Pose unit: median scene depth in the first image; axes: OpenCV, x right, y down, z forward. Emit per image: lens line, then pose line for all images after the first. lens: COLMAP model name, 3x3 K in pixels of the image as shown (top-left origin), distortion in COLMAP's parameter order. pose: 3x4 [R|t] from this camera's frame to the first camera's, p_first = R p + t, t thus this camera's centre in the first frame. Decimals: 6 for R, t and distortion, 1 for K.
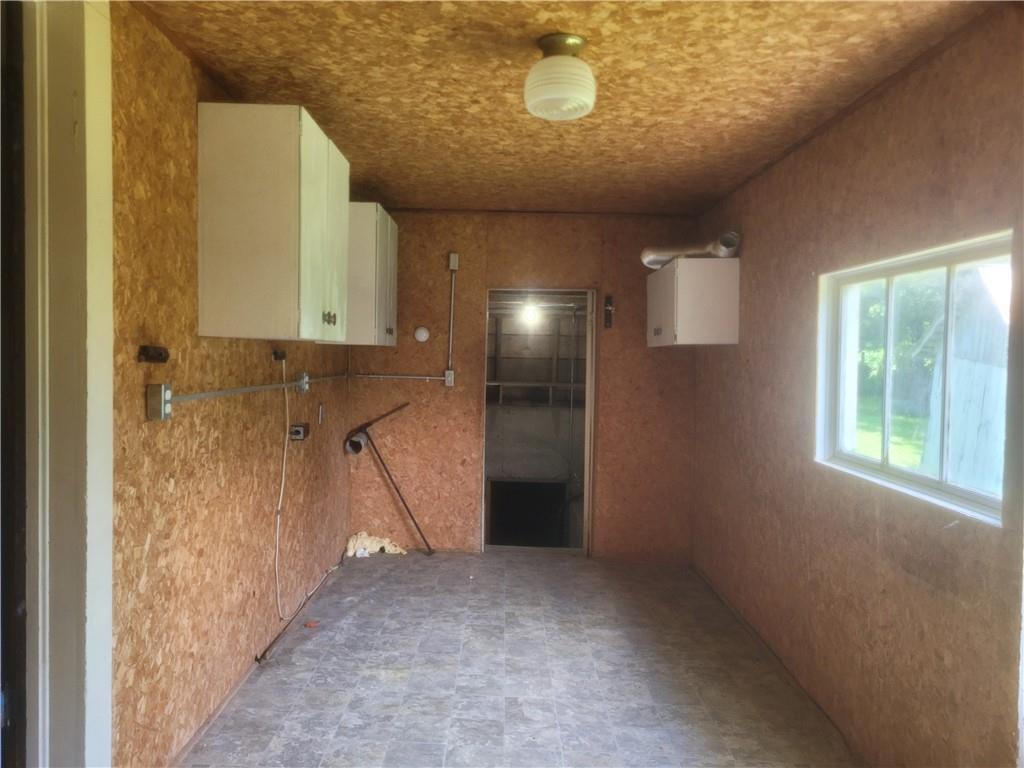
lens RADIAL K [[781.5, 0, 512.2], [0, 781.5, 382.6], [0, 0, 1]] dist [0.027831, -0.038294]
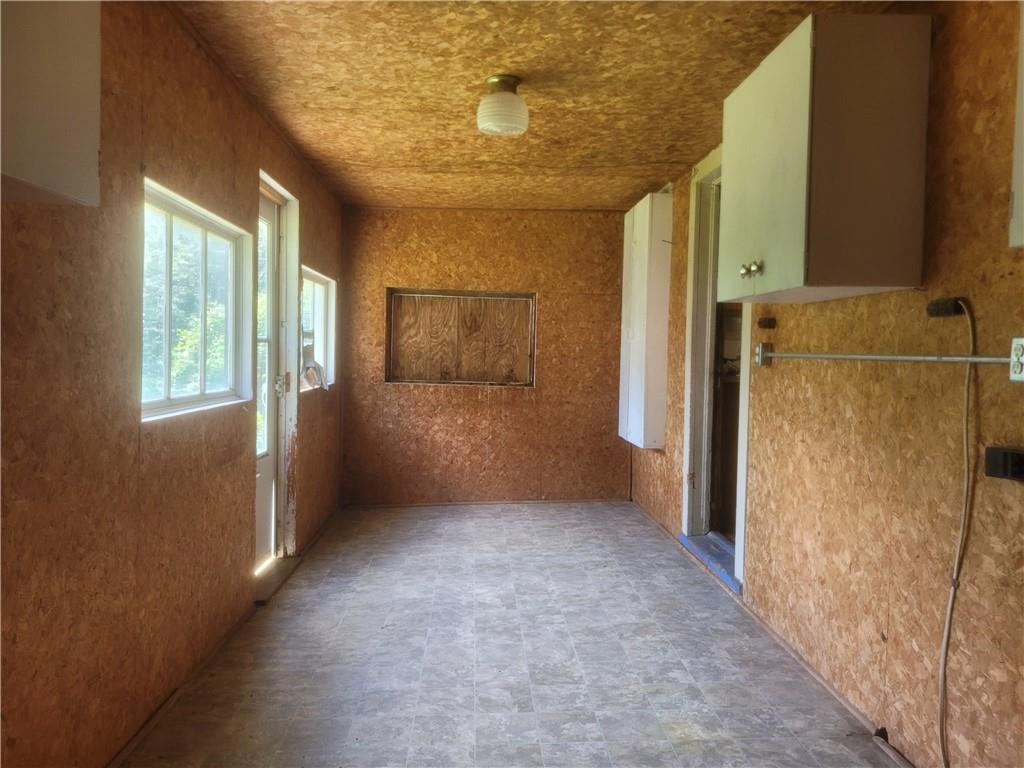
lens RADIAL K [[781.5, 0, 512.5], [0, 781.5, 382.3], [0, 0, 1]] dist [0.027831, -0.038294]
pose [[-0.998384, -0.039382, -0.040970, 0.063854], [-0.042320, 0.996397, 0.073503, -0.010302], [0.037928, 0.075118, -0.996453, 1.865320]]
